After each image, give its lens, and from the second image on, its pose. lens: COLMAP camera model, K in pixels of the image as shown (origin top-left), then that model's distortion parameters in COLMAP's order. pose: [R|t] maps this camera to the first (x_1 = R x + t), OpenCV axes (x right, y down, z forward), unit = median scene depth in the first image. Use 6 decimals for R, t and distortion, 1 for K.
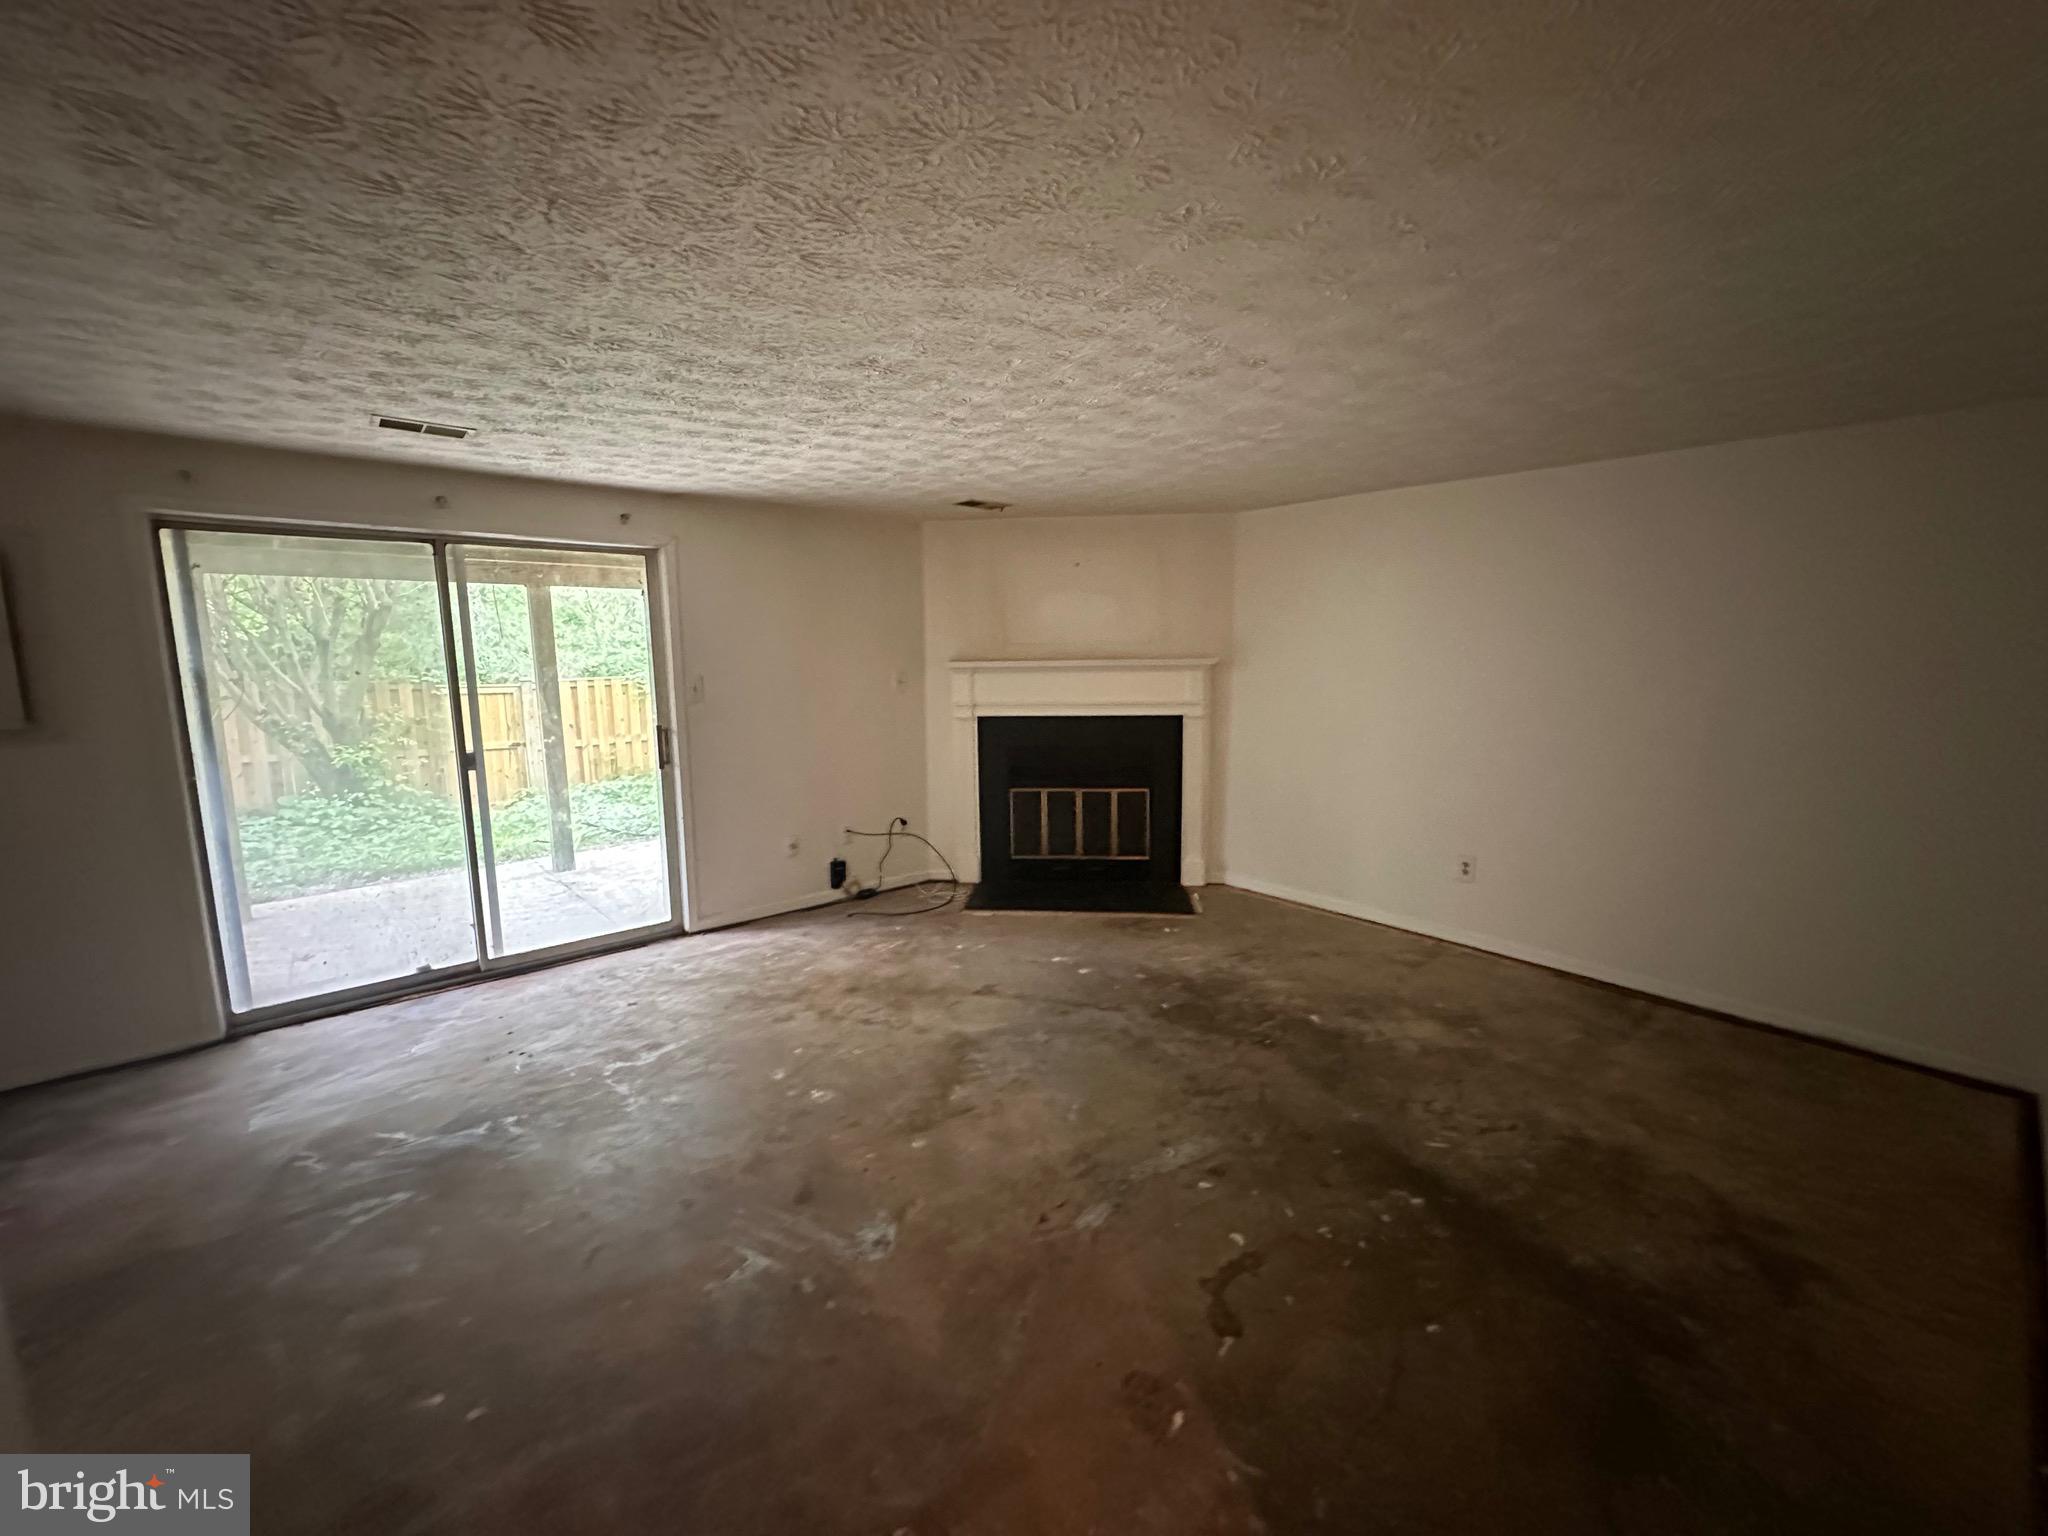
lens RADIAL K [[819.8, 0, 1027.6], [0, 819.8, 769.0], [0, 0, 1]] dist [-0.000660, 0.000060]
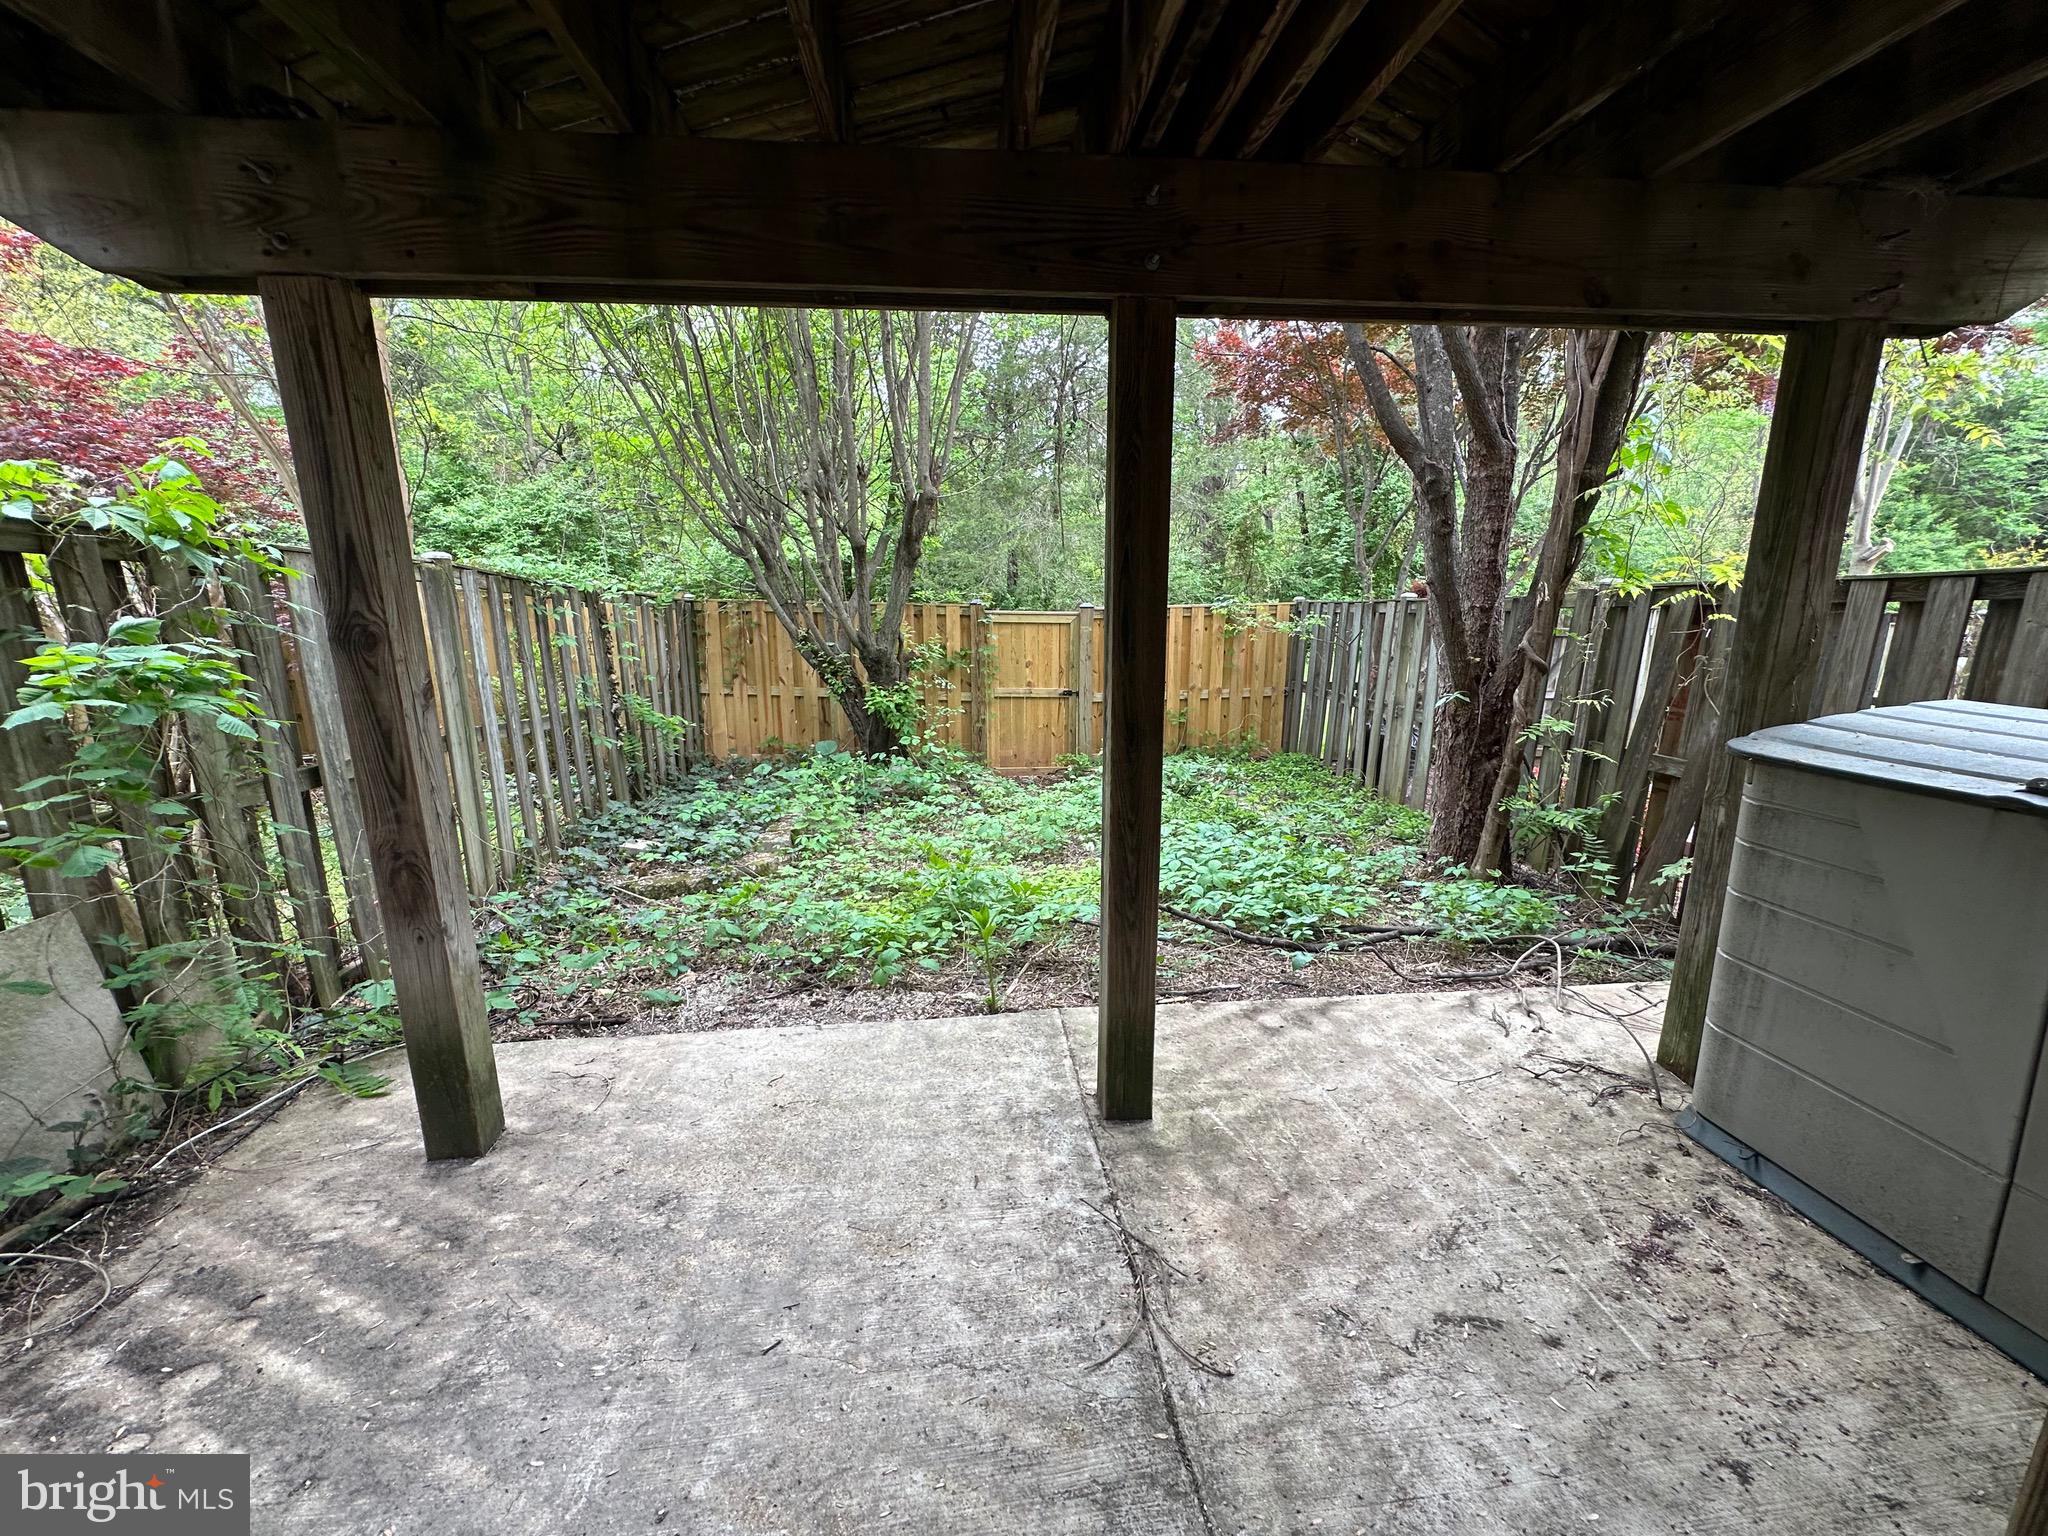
lens RADIAL K [[819.8, 0, 1022.1], [0, 819.8, 776.4], [0, 0, 1]] dist [-0.000660, 0.000060]
pose [[0.805944, 0.142893, -0.574488, -0.261872], [-0.089541, 0.988691, 0.120302, -0.049411], [0.585182, -0.045517, 0.809624, 0.442088]]
